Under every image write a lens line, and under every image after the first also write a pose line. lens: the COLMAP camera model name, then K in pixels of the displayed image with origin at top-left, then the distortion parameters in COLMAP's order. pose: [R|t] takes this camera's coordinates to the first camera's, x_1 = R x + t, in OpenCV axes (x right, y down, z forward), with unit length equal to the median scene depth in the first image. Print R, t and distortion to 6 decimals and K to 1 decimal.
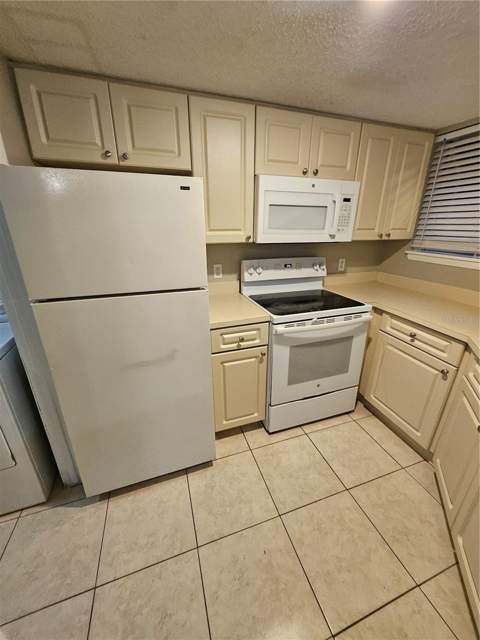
lens RADIAL K [[251.5, 0, 242.0], [0, 251.5, 314.4], [0, 0, 1]] dist [0.000371, -0.001332]
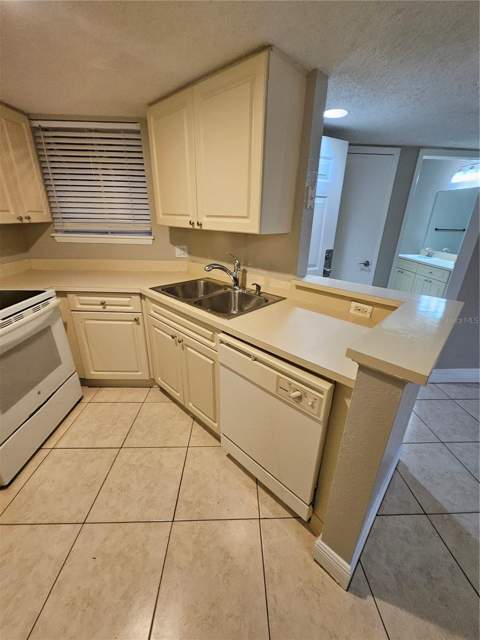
lens RADIAL K [[251.5, 0, 244.8], [0, 251.5, 314.6], [0, 0, 1]] dist [0.000371, -0.001332]
pose [[0.287250, -0.348763, 0.892105, -0.178971], [0.304581, 0.916274, 0.260139, 0.025243], [-0.908140, 0.196994, 0.369426, -0.025858]]
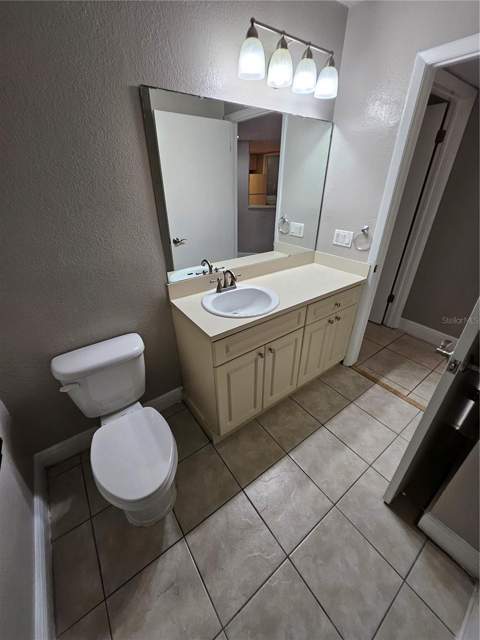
lens RADIAL K [[251.5, 0, 238.6], [0, 251.5, 315.8], [0, 0, 1]] dist [0.000371, -0.001332]
pose [[-0.955105, 0.139230, -0.261512, 2.804073], [-0.100560, 0.677939, 0.728208, 0.042620], [0.278678, 0.721813, -0.633502, -0.150959]]
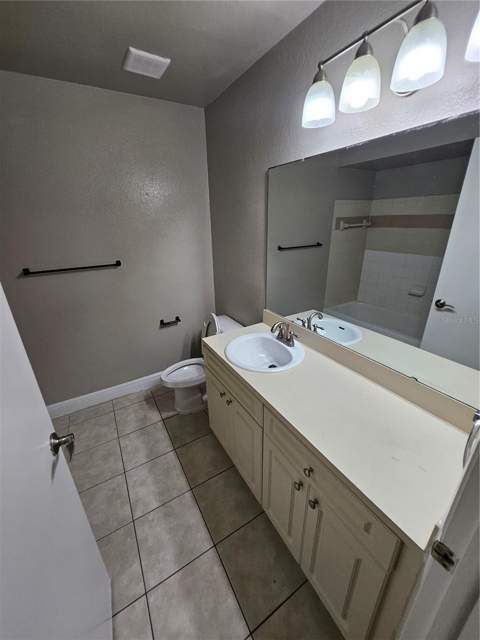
lens RADIAL K [[251.5, 0, 240.8], [0, 251.5, 316.4], [0, 0, 1]] dist [0.000371, -0.001332]
pose [[-0.206995, -0.359018, 0.910088, 1.846354], [0.347831, 0.842451, 0.411449, 0.171538], [-0.914421, 0.401725, -0.049505, -0.677982]]
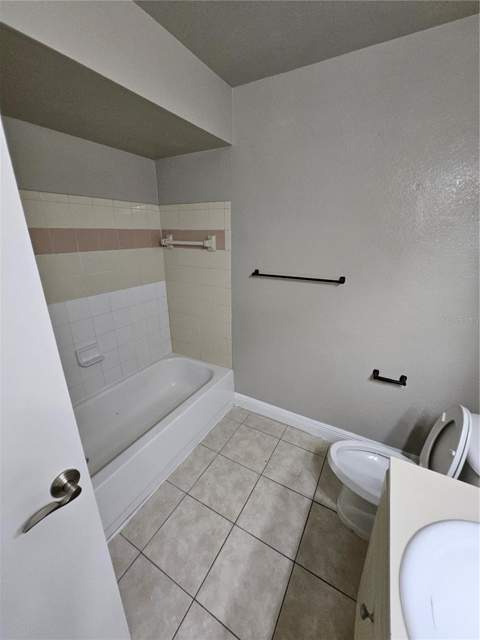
lens RADIAL K [[251.5, 0, 238.3], [0, 251.5, 310.9], [0, 0, 1]] dist [0.000371, -0.001332]
pose [[0.748904, -0.205943, 0.629866, 2.246512], [0.225858, 0.972899, 0.049559, 0.224980], [-0.623002, 0.105145, 0.775121, -0.772746]]
